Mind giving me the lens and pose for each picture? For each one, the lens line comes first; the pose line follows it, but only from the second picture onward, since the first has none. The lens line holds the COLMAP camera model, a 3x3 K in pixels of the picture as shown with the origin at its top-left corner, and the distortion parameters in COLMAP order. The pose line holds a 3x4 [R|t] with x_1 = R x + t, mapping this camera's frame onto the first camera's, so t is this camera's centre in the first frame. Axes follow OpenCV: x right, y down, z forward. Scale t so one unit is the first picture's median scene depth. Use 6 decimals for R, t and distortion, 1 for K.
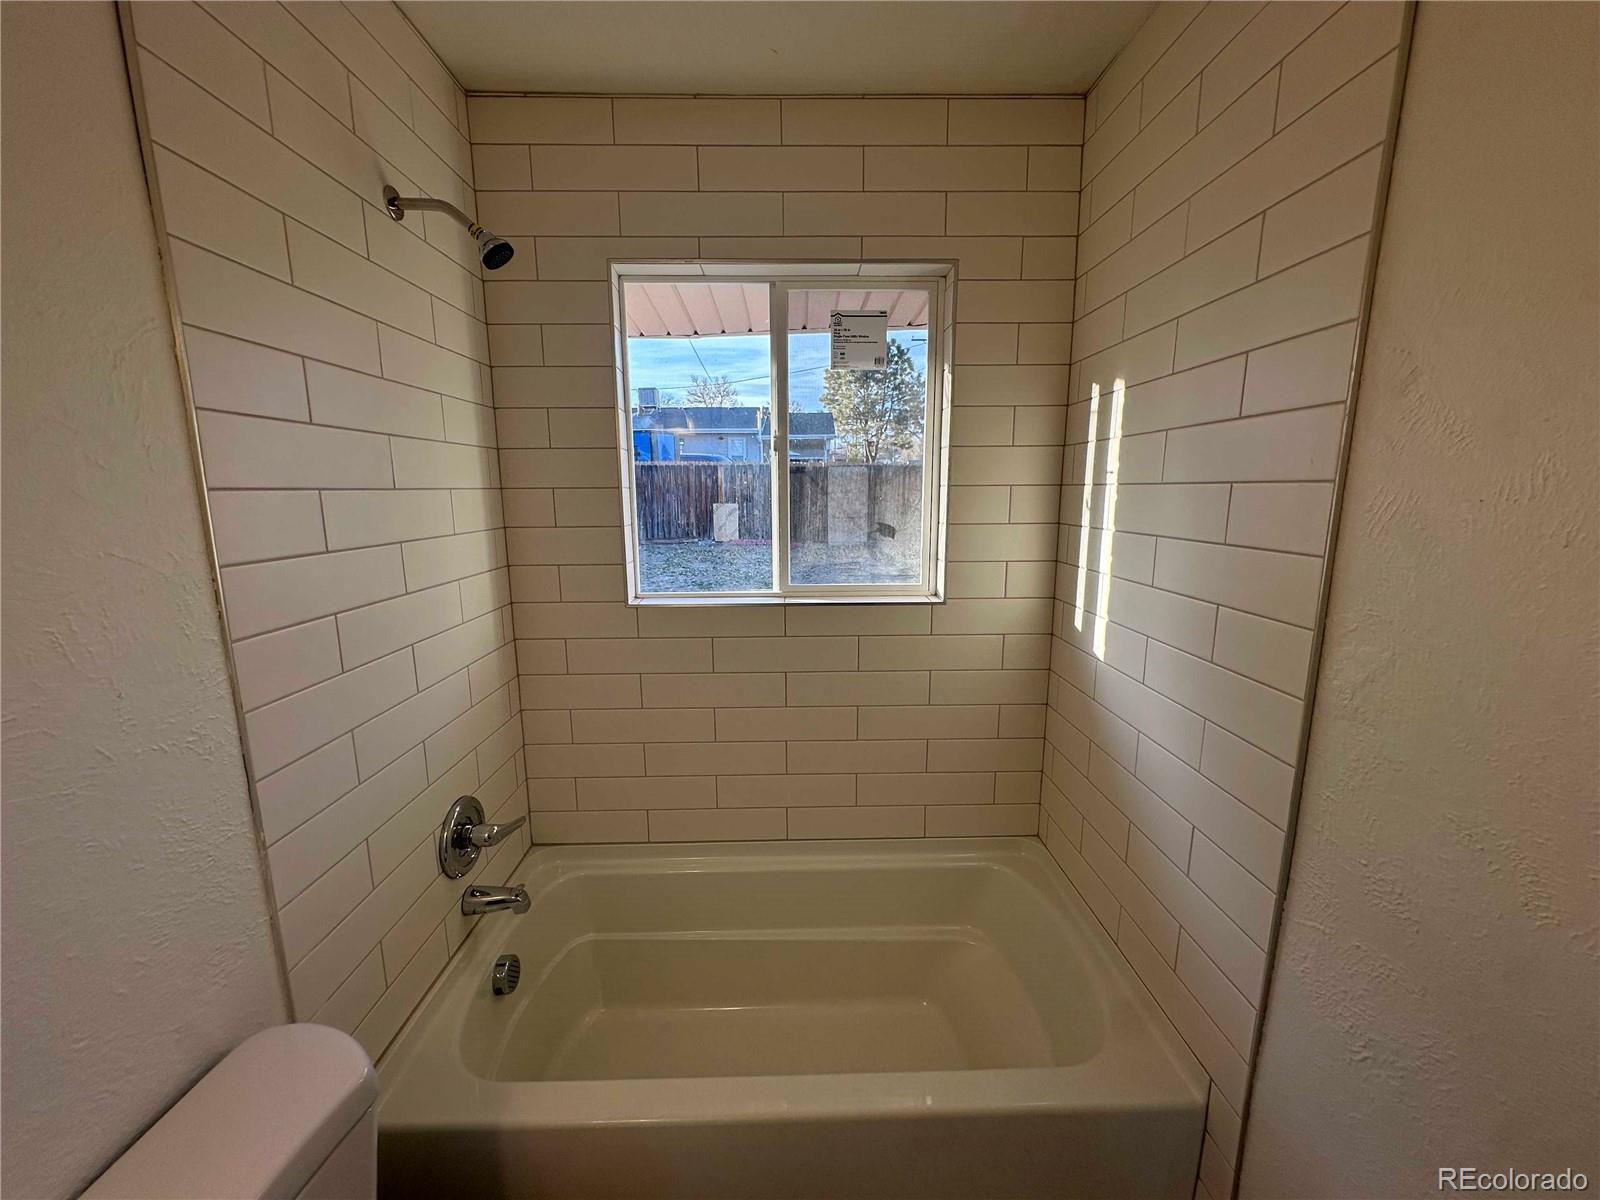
lens RADIAL K [[642.0, 0, 803.6], [0, 642.0, 601.9], [0, 0, 1]] dist [-0.003785, 0.000388]
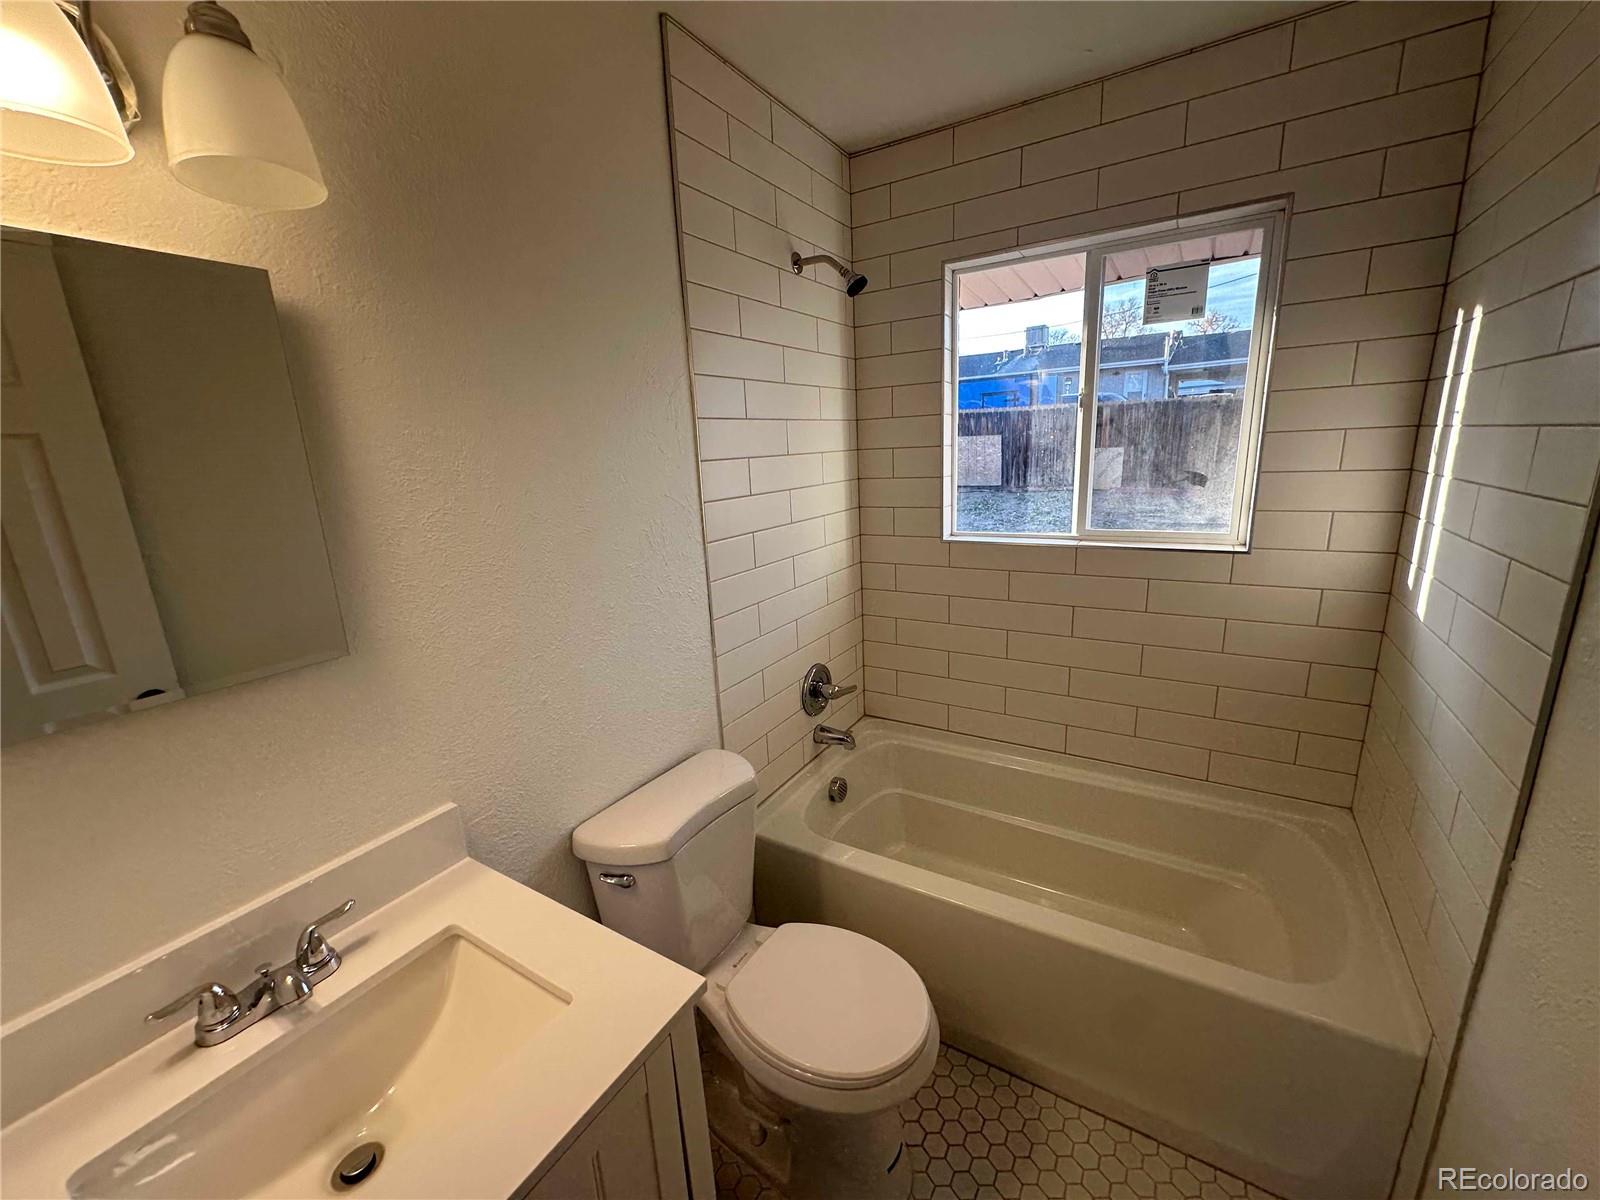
lens RADIAL K [[642.0, 0, 798.9], [0, 642.0, 604.3], [0, 0, 1]] dist [-0.003785, 0.000388]
pose [[0.839122, 0.097439, -0.535145, 0.194457], [-0.052476, 0.993737, 0.098655, 0.022811], [0.541406, -0.054702, 0.838980, -0.240954]]
